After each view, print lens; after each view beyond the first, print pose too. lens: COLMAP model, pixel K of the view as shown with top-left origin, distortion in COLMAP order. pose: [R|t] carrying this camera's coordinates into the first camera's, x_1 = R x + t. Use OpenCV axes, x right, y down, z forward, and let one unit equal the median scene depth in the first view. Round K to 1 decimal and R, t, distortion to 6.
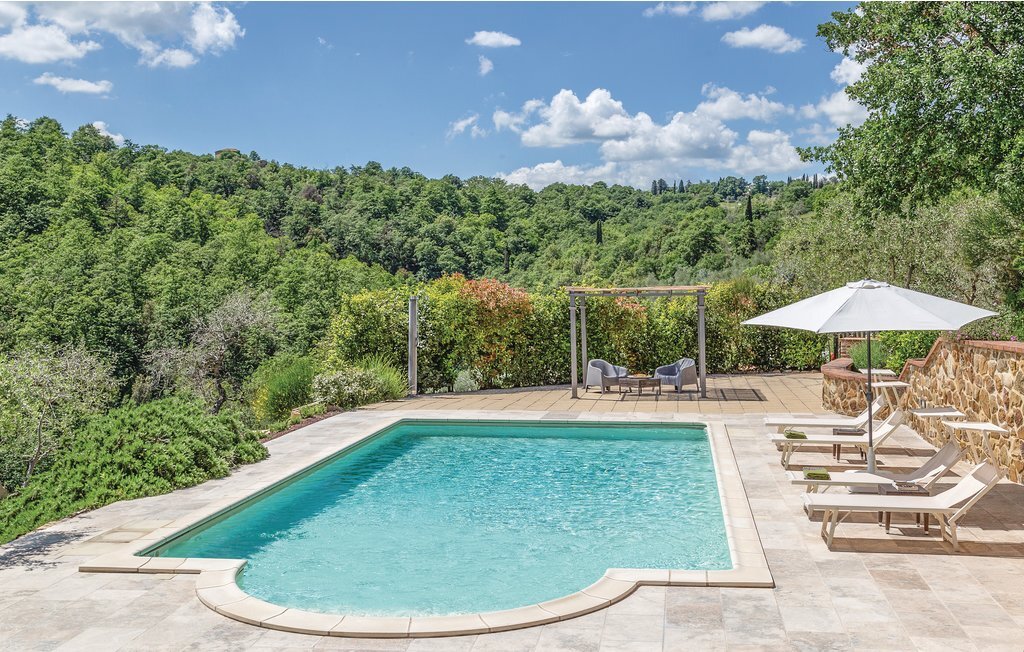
lens RADIAL K [[1225.2, 0, 512.0], [0, 1225.2, 326.0], [0, 0, 1]] dist [0.005577, 0.004525]
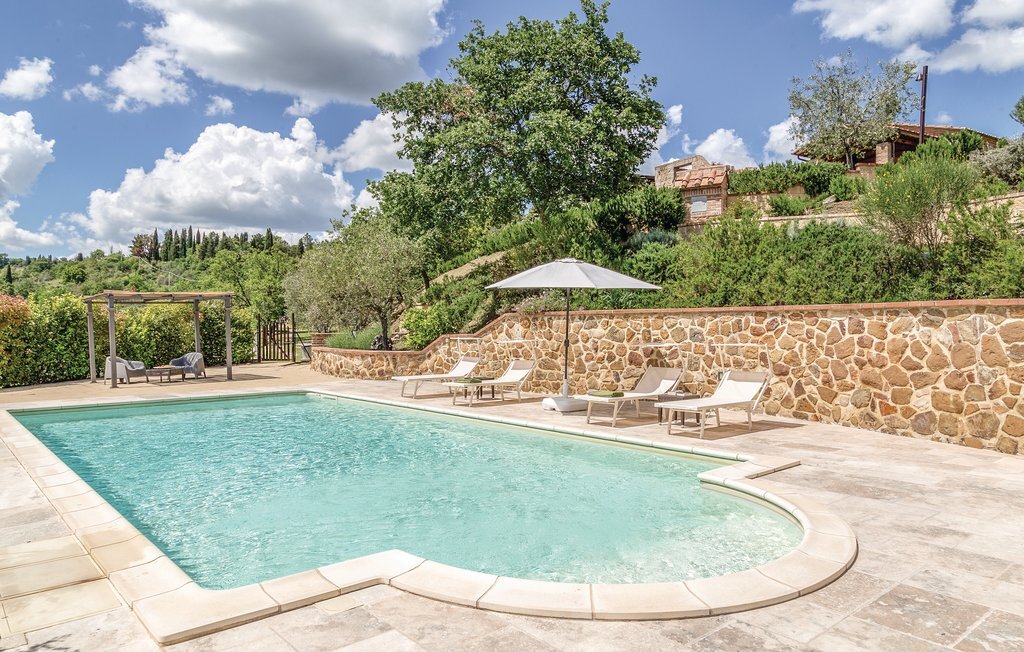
lens RADIAL K [[717.5, 0, 512.0], [0, 717.5, 326.0], [0, 0, 1]] dist [0.003026, 0.000996]
pose [[0.667266, -0.004773, 0.744805, -0.185161], [0.036840, 0.998967, -0.026603, 0.030853], [-0.743908, 0.045190, 0.666752, 0.265318]]
